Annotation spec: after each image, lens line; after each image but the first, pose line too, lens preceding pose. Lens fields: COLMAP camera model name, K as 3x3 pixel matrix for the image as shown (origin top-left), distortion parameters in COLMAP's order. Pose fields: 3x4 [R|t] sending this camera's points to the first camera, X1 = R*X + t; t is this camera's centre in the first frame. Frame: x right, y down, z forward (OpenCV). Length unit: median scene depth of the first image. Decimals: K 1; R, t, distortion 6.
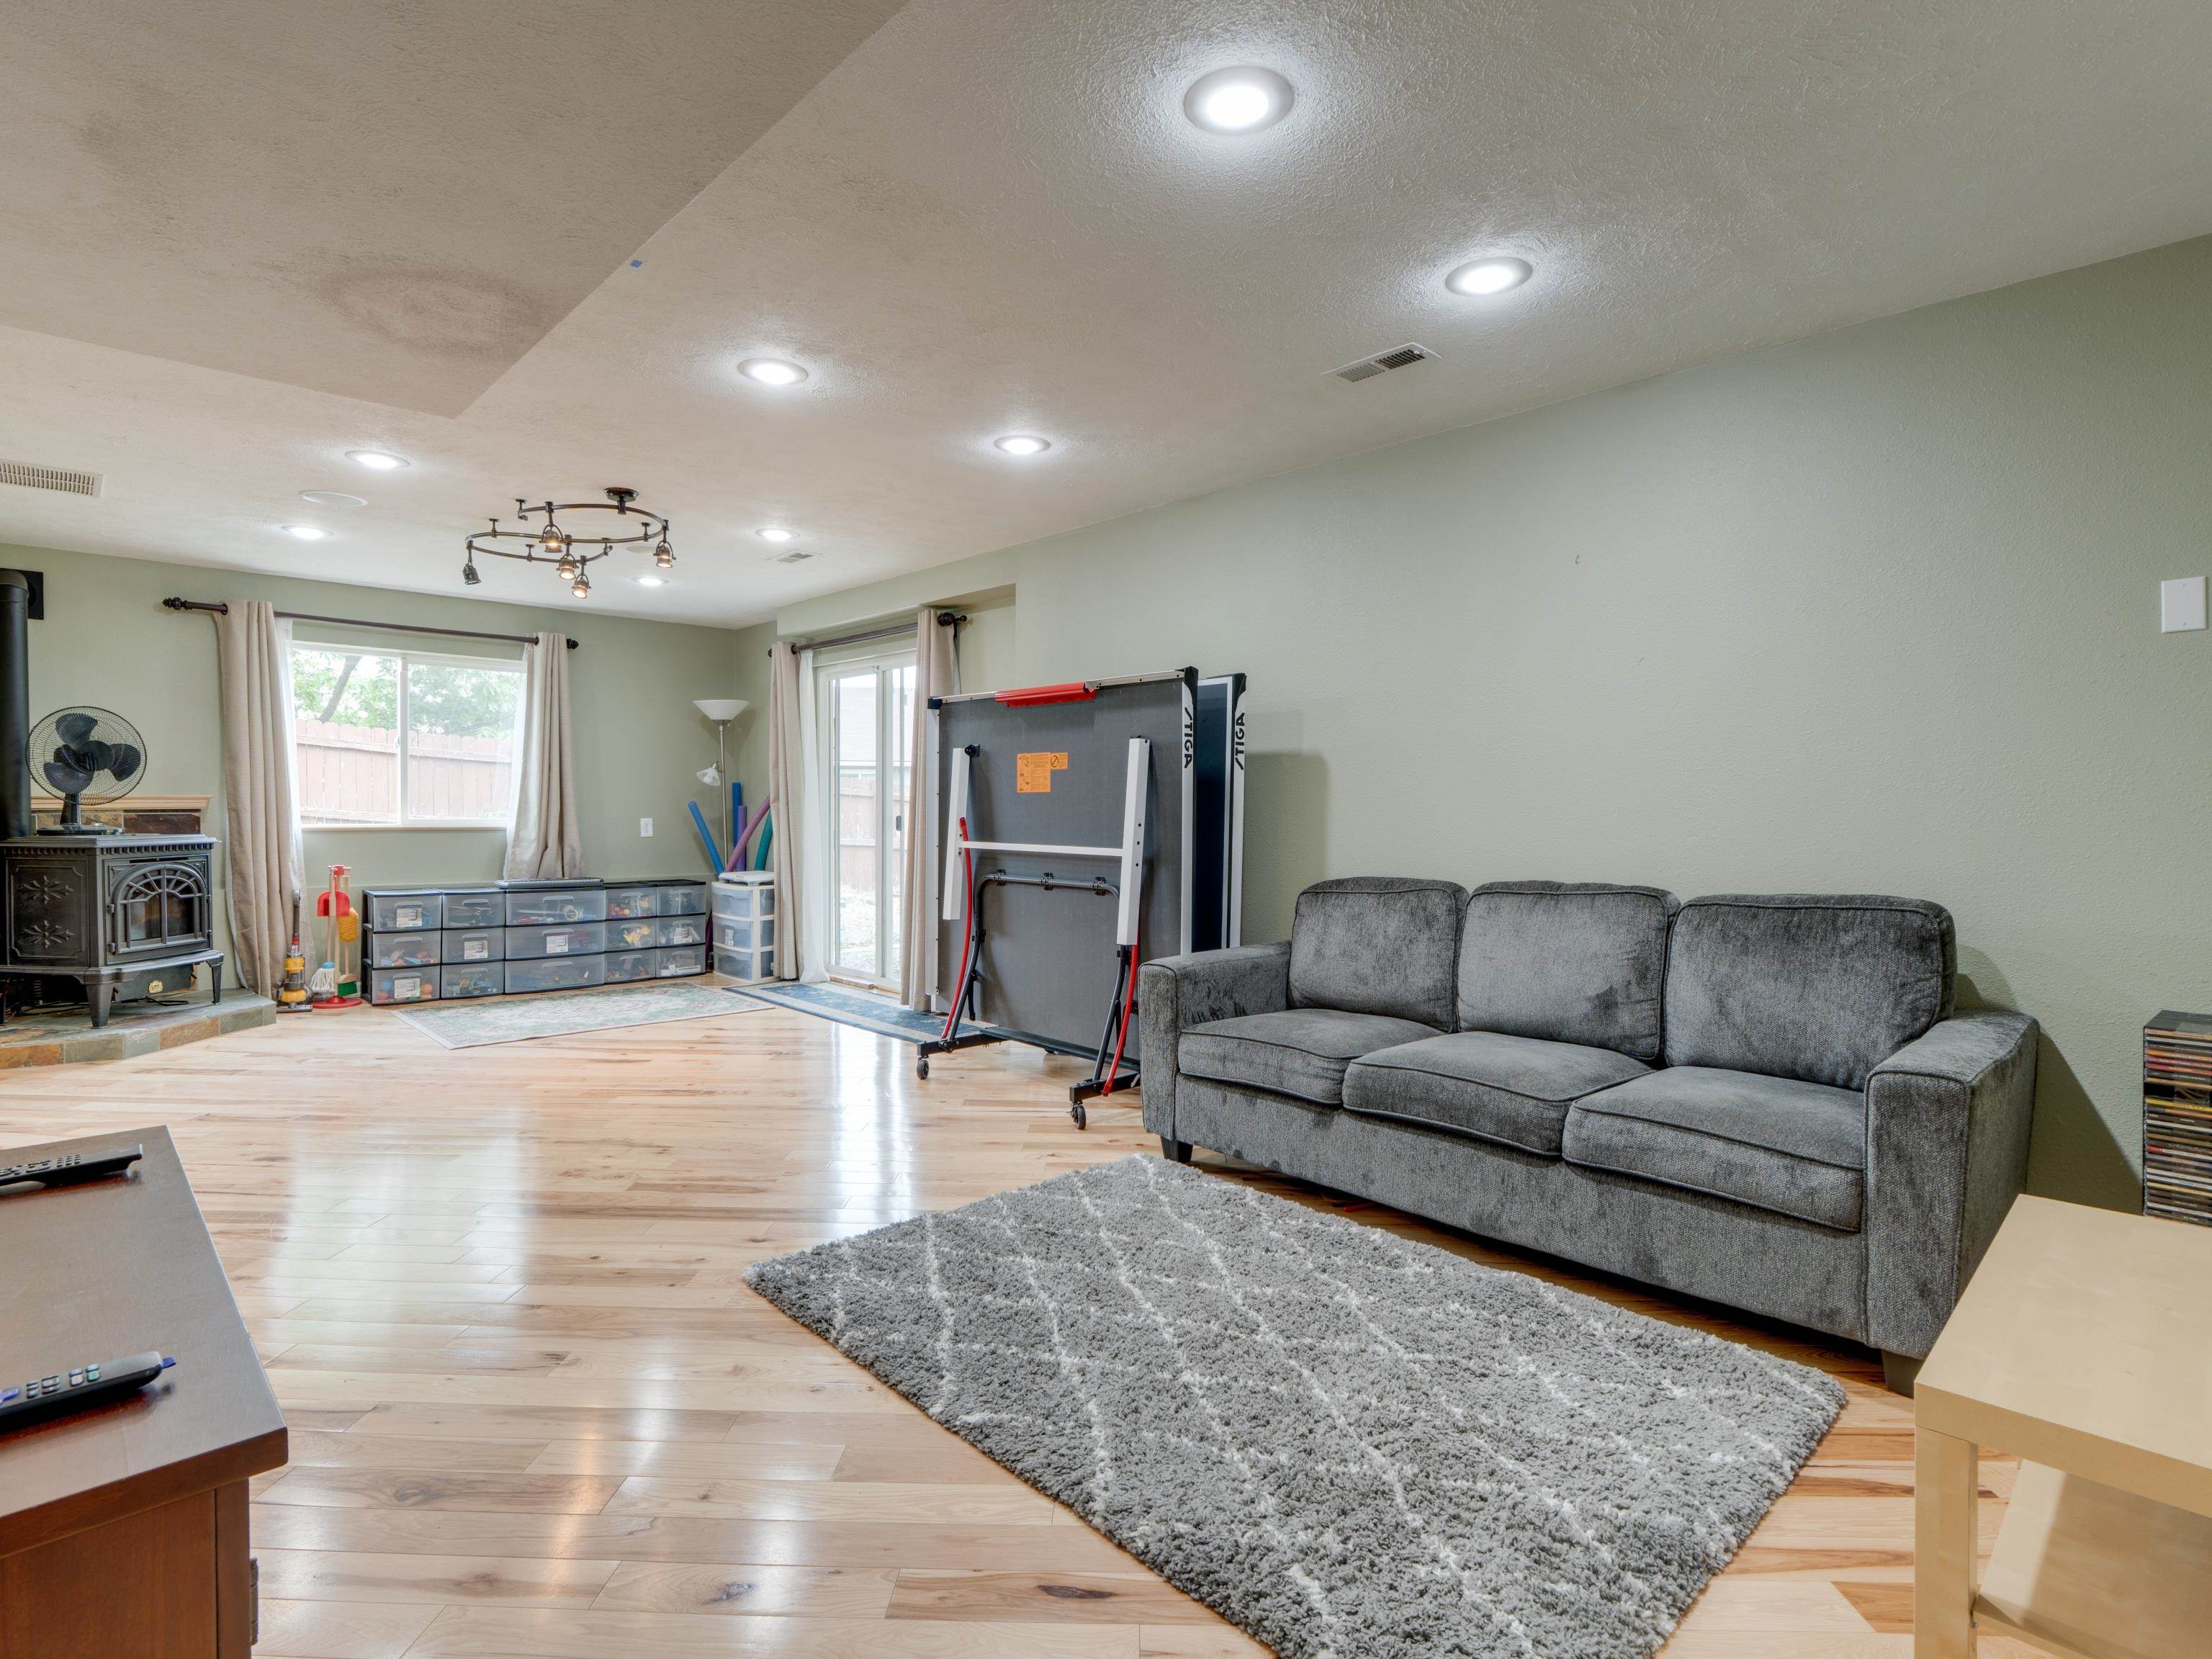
lens RADIAL K [[1105.6, 0, 1106.0], [0, 1105.6, 829.5], [0, 0, 1]] dist [-0.002827, -0.001229]
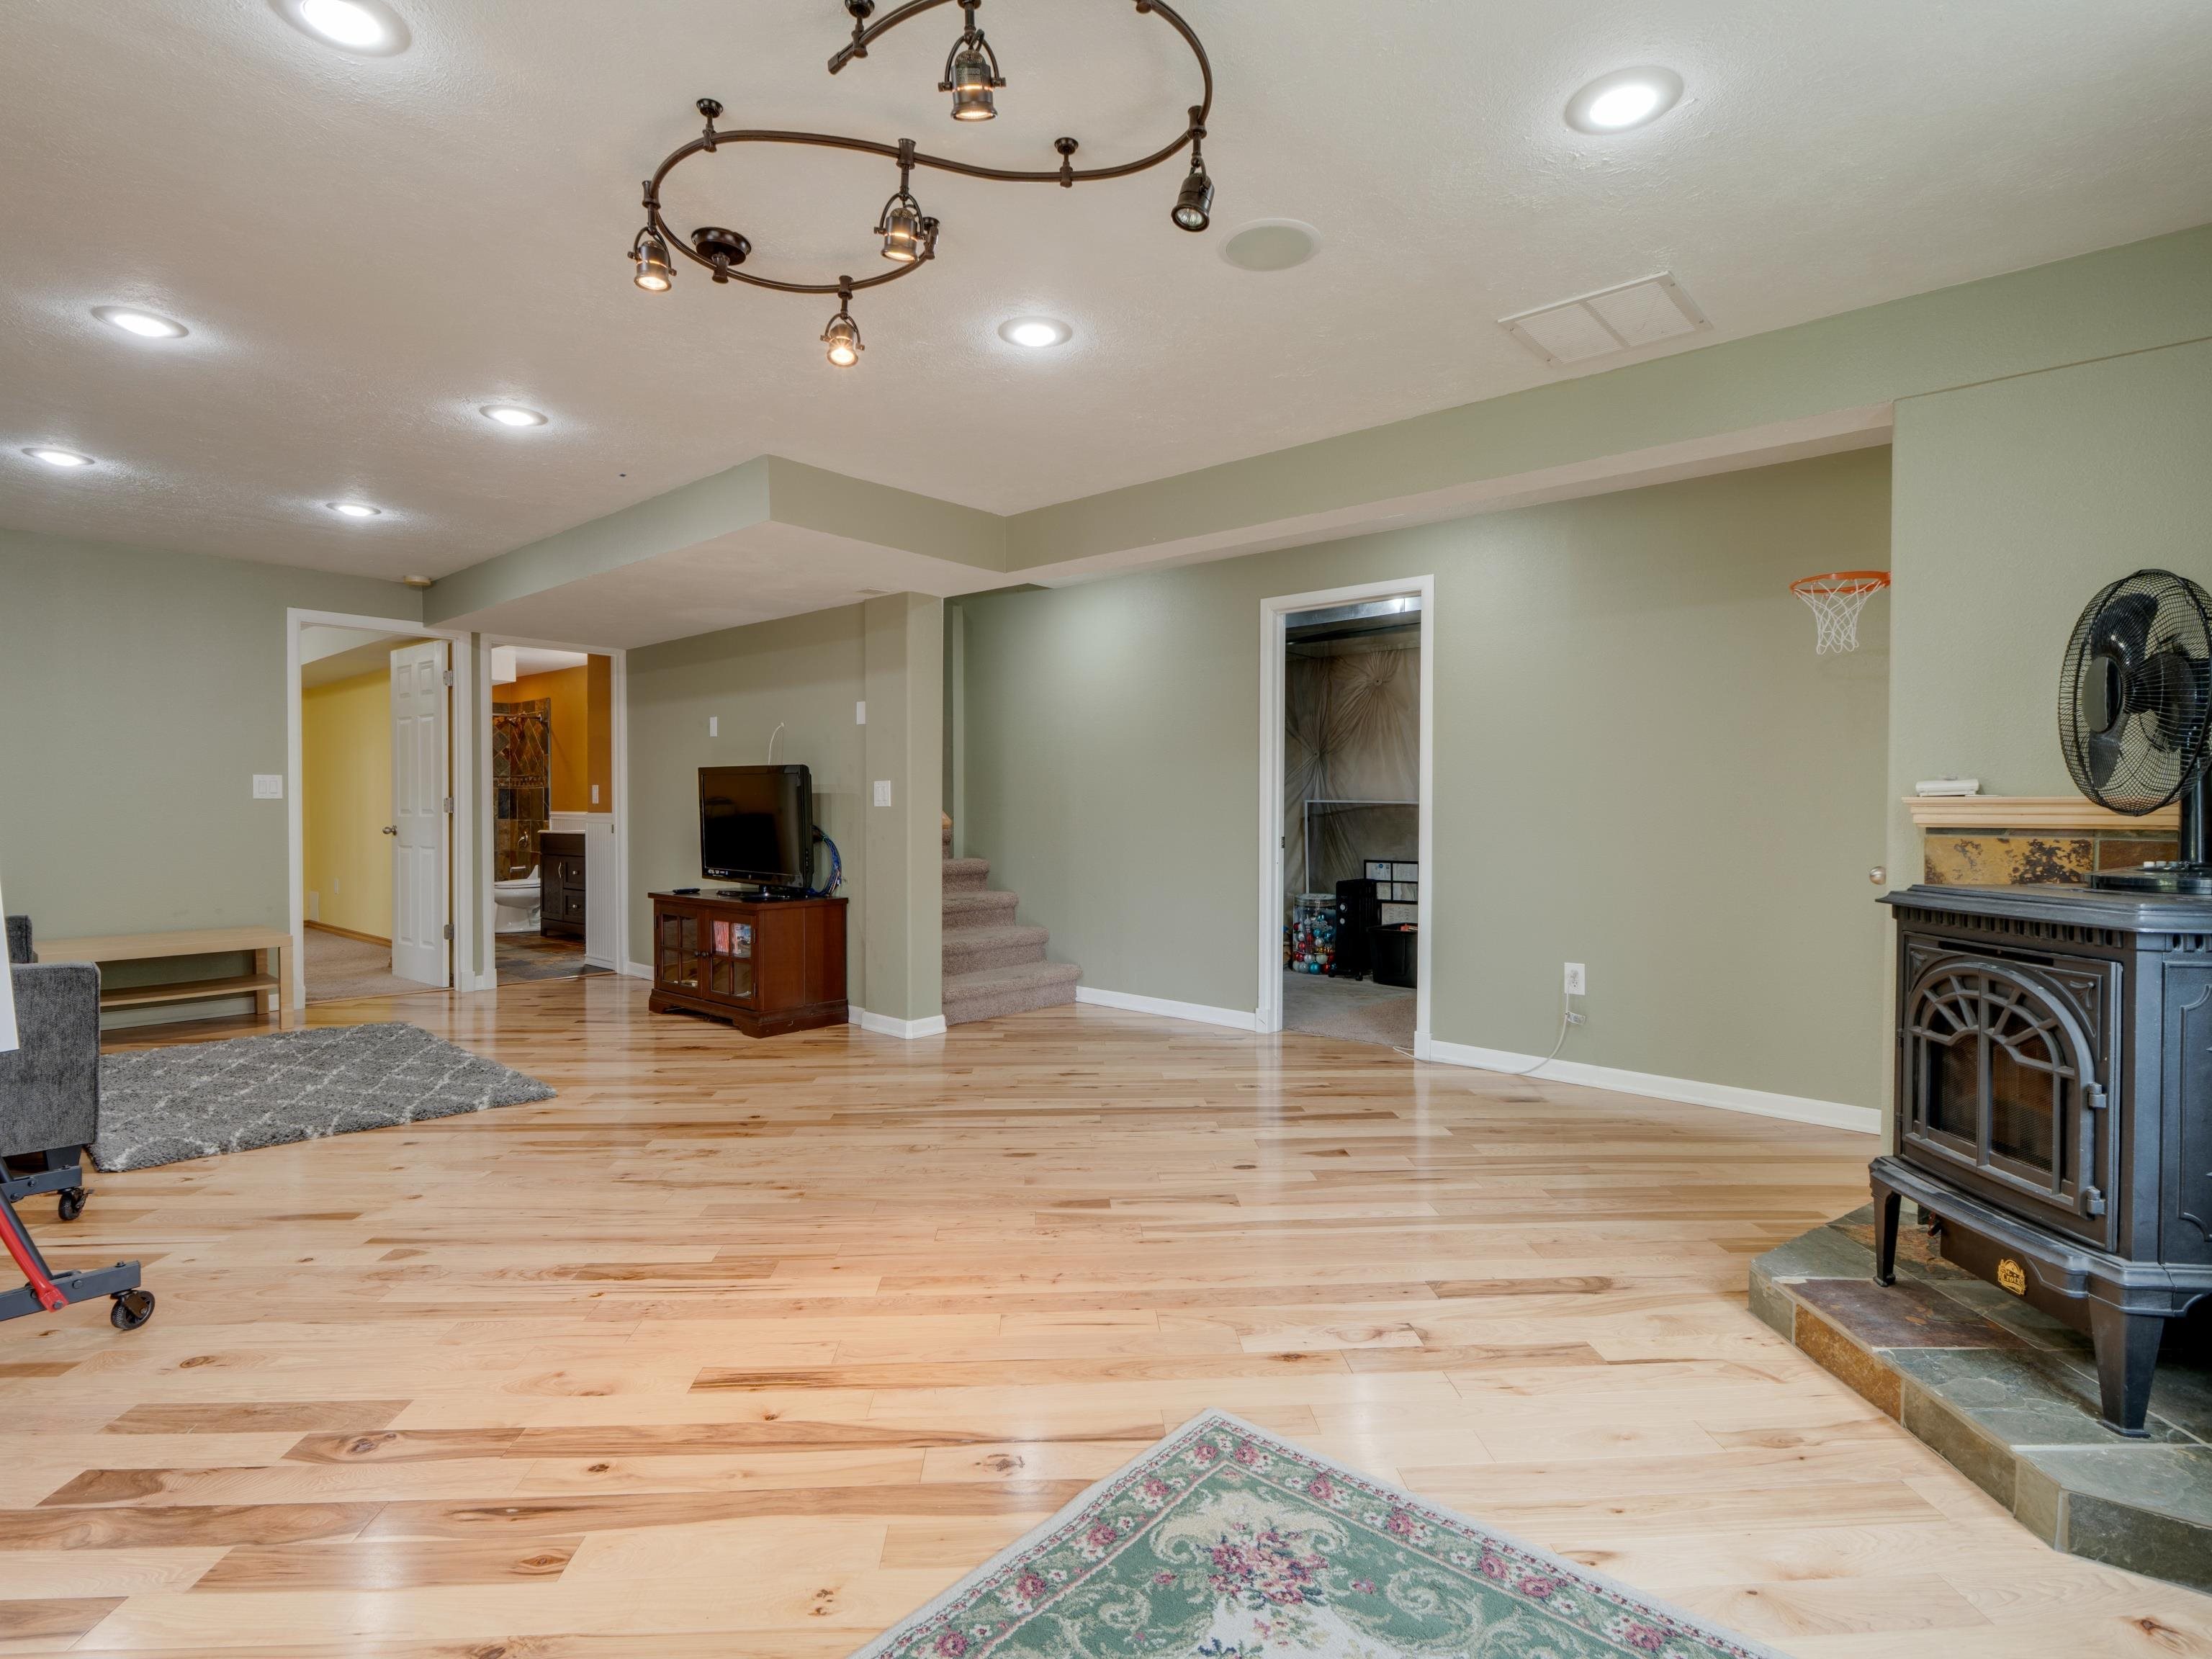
lens RADIAL K [[1105.6, 0, 1106.0], [0, 1105.6, 829.5], [0, 0, 1]] dist [-0.002827, -0.001229]
pose [[-0.996620, -0.008183, -0.081740, -0.432789], [-0.011427, 0.999162, 0.039305, -0.024087], [0.081350, 0.040106, -0.995878, 1.159877]]
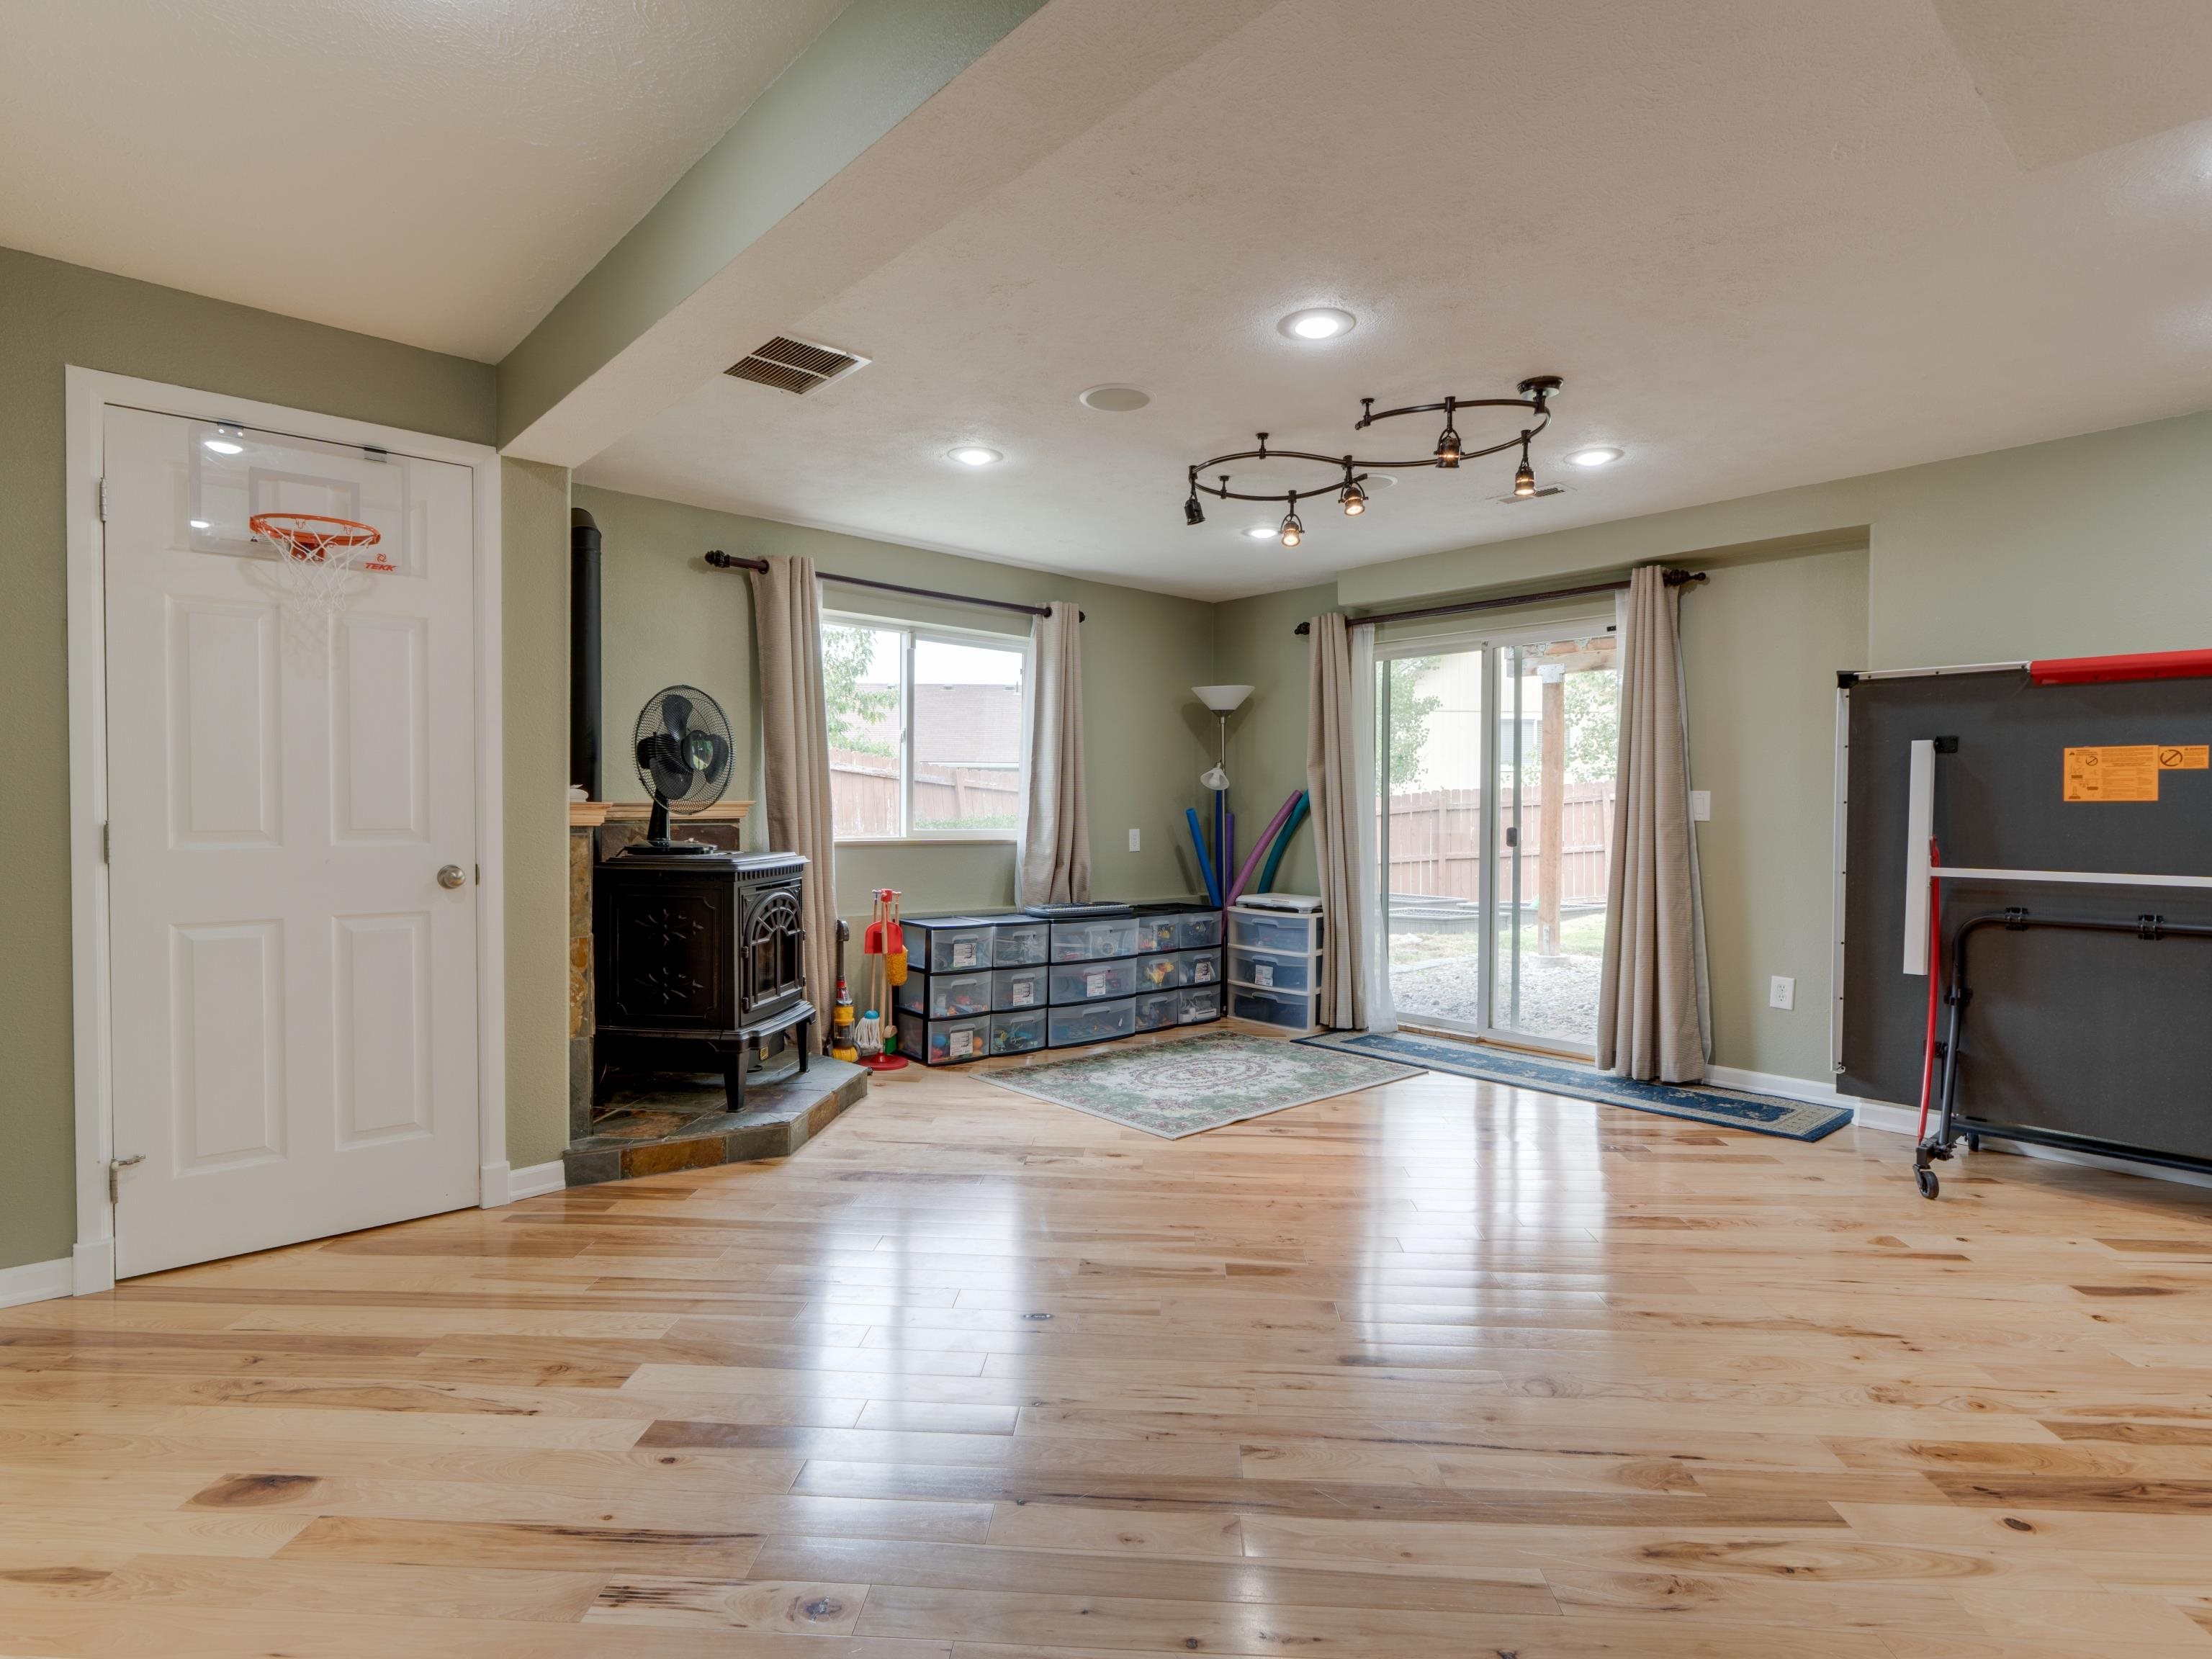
lens RADIAL K [[1135.2, 0, 1106.0], [0, 1135.2, 829.5], [0, 0, 1]] dist [-0.005791, -0.001465]
pose [[0.999609, 0.002382, -0.027850, -0.514842], [-0.002478, 0.999991, -0.003420, -0.008326], [0.027842, 0.003488, 0.999606, 0.185724]]
